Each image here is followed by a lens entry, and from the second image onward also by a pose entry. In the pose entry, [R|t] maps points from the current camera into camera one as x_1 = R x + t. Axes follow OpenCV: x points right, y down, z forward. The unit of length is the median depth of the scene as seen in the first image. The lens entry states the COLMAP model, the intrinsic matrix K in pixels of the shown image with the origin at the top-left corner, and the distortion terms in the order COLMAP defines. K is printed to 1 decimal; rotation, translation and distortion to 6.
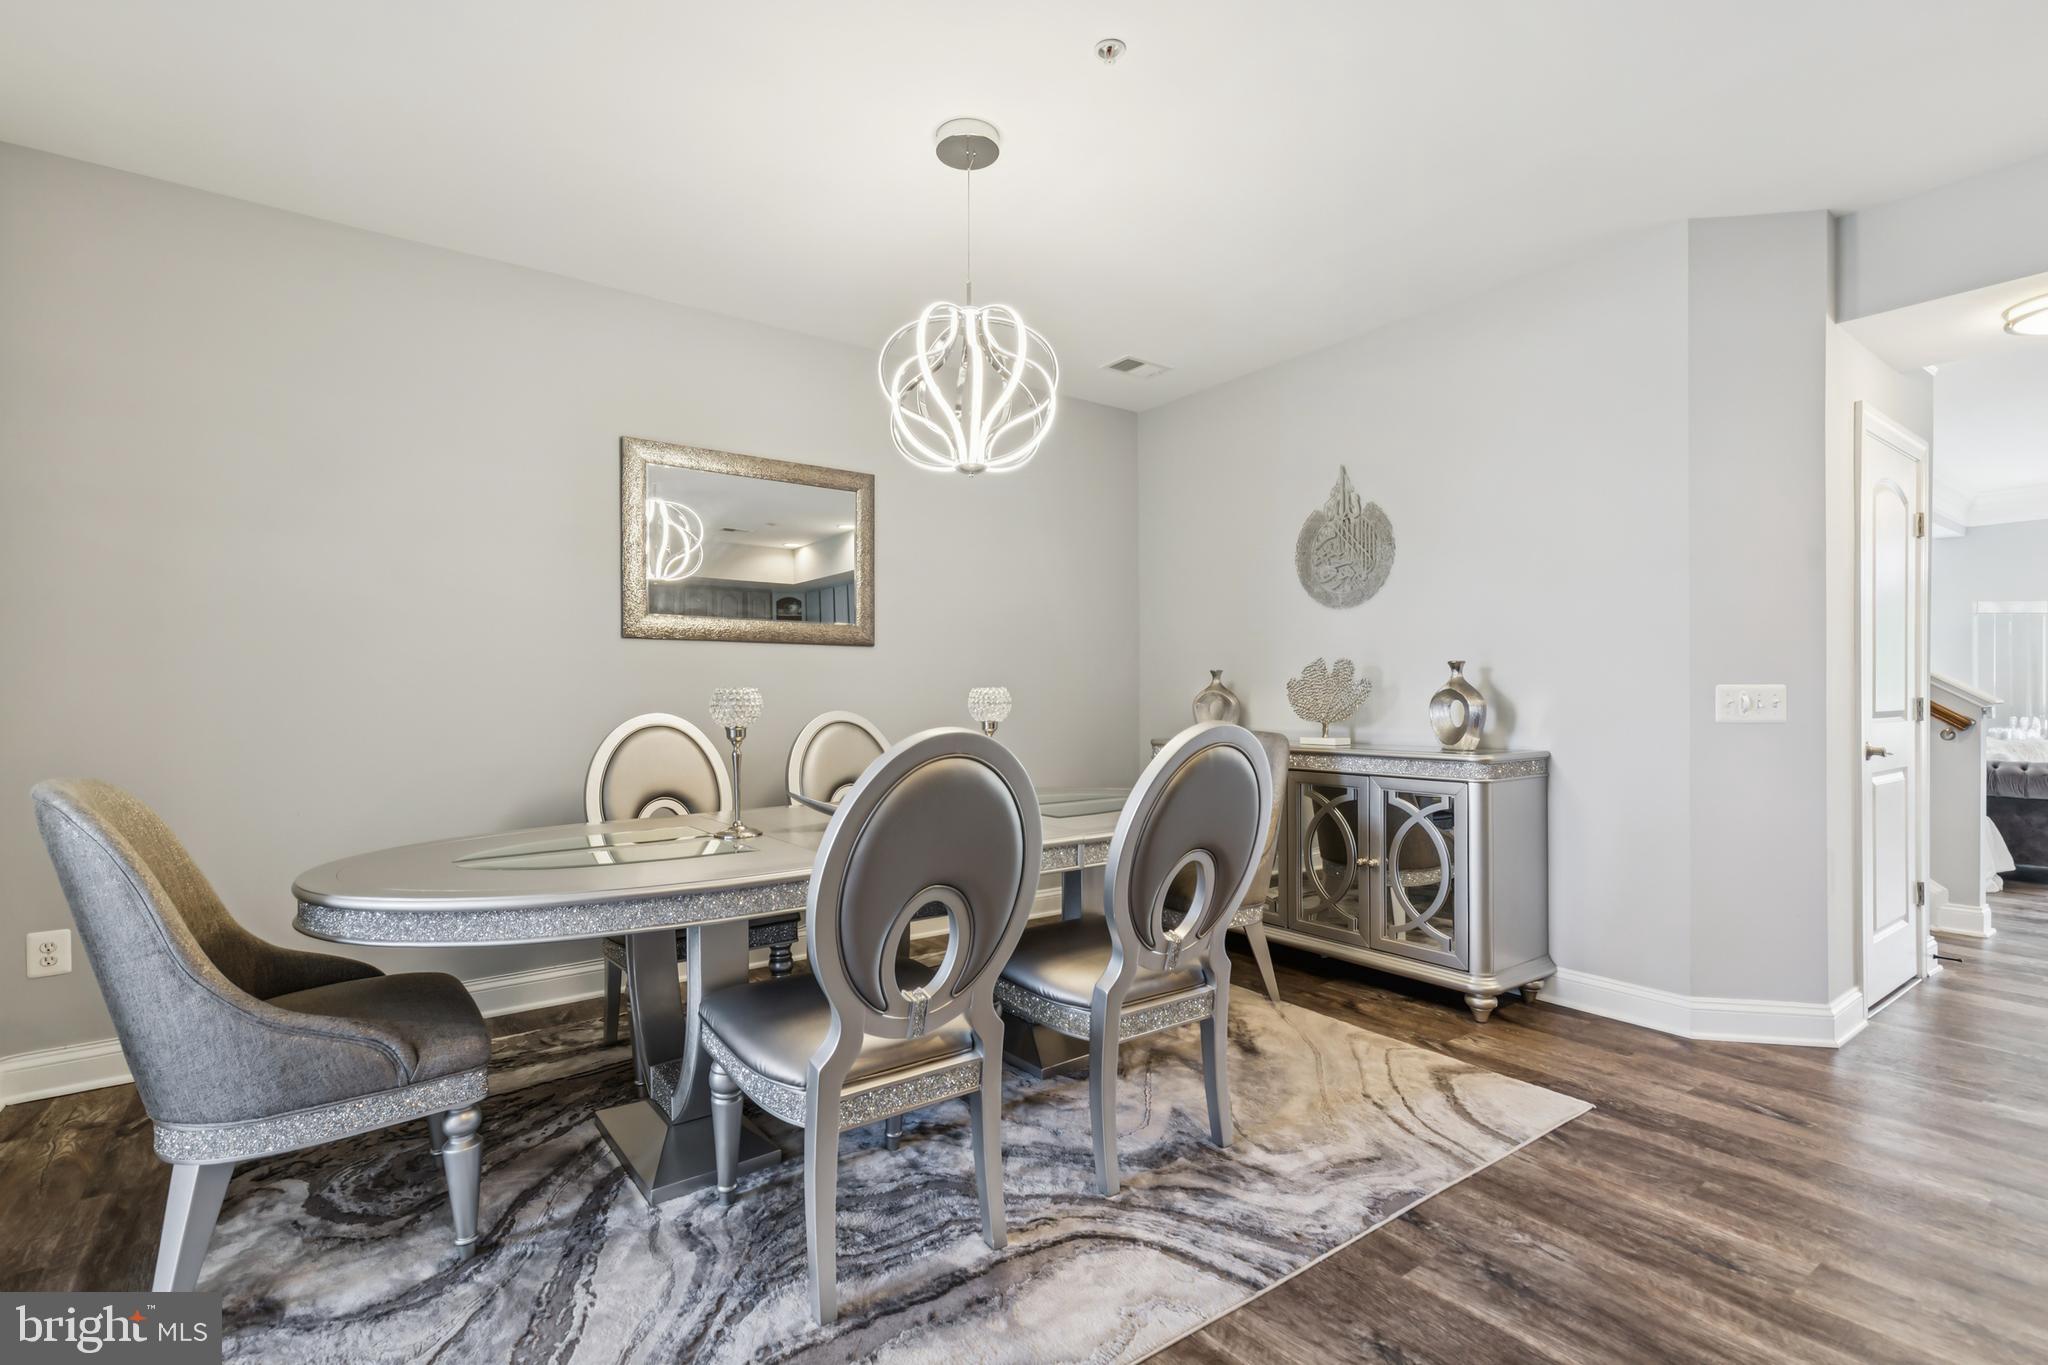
lens RADIAL K [[942.0, 0, 1012.4], [0, 942.0, 685.9], [0, 0, 1]] dist [-0.000957, 0.000622]
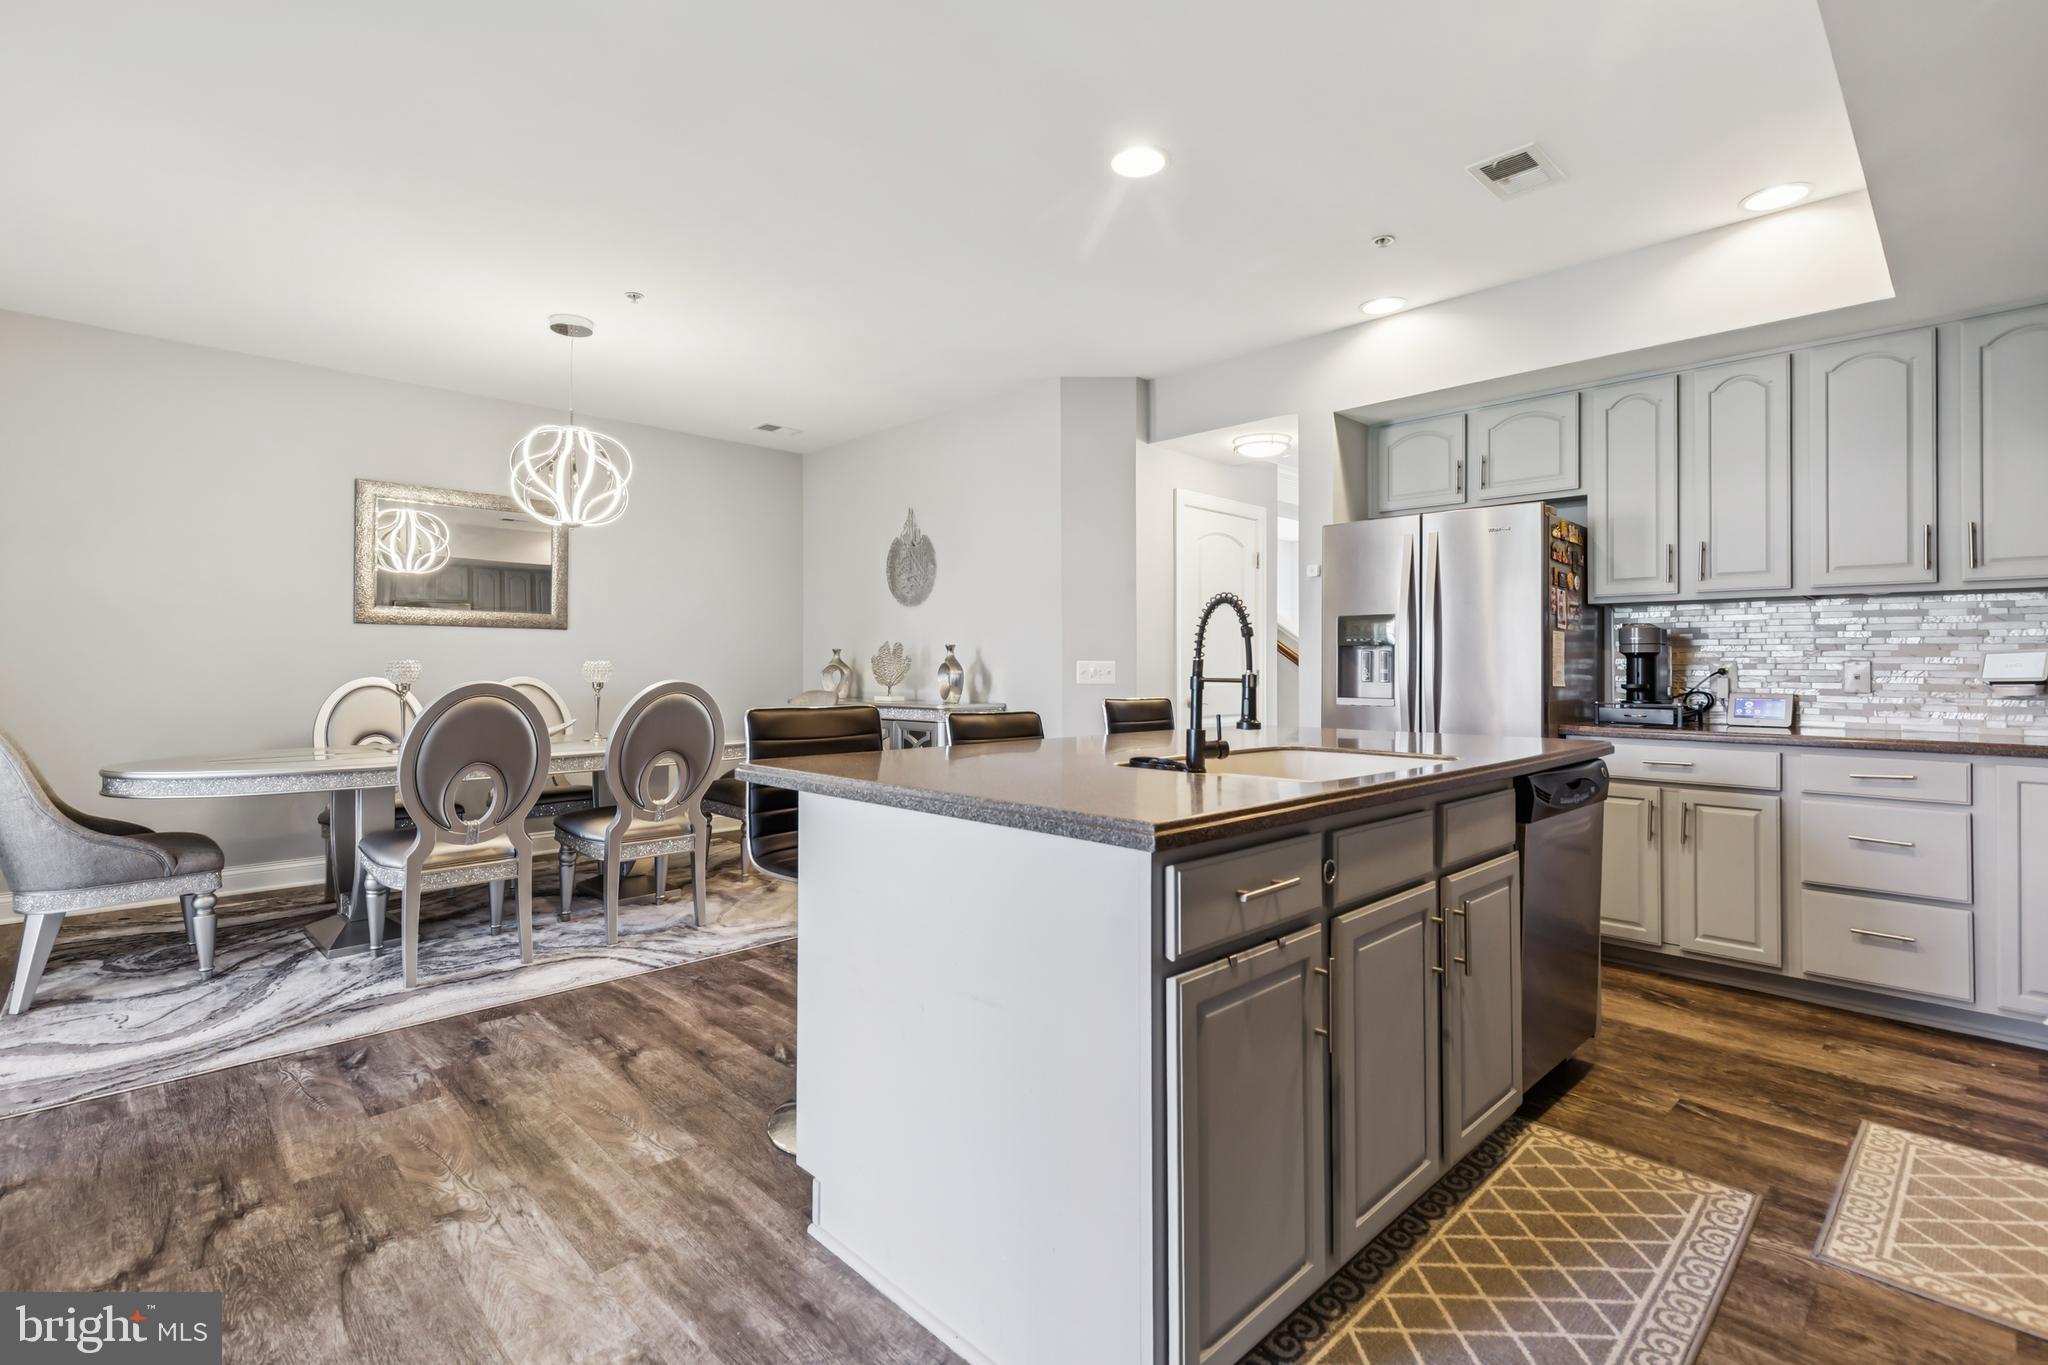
lens RADIAL K [[942.0, 0, 1026.2], [0, 942.0, 650.8], [0, 0, 1]] dist [-0.000957, 0.000622]
pose [[0.988387, 0.007076, 0.151793, 0.597745], [-0.006158, 0.999960, -0.006518, -0.012413], [-0.151833, 0.005507, 0.988391, -0.882011]]
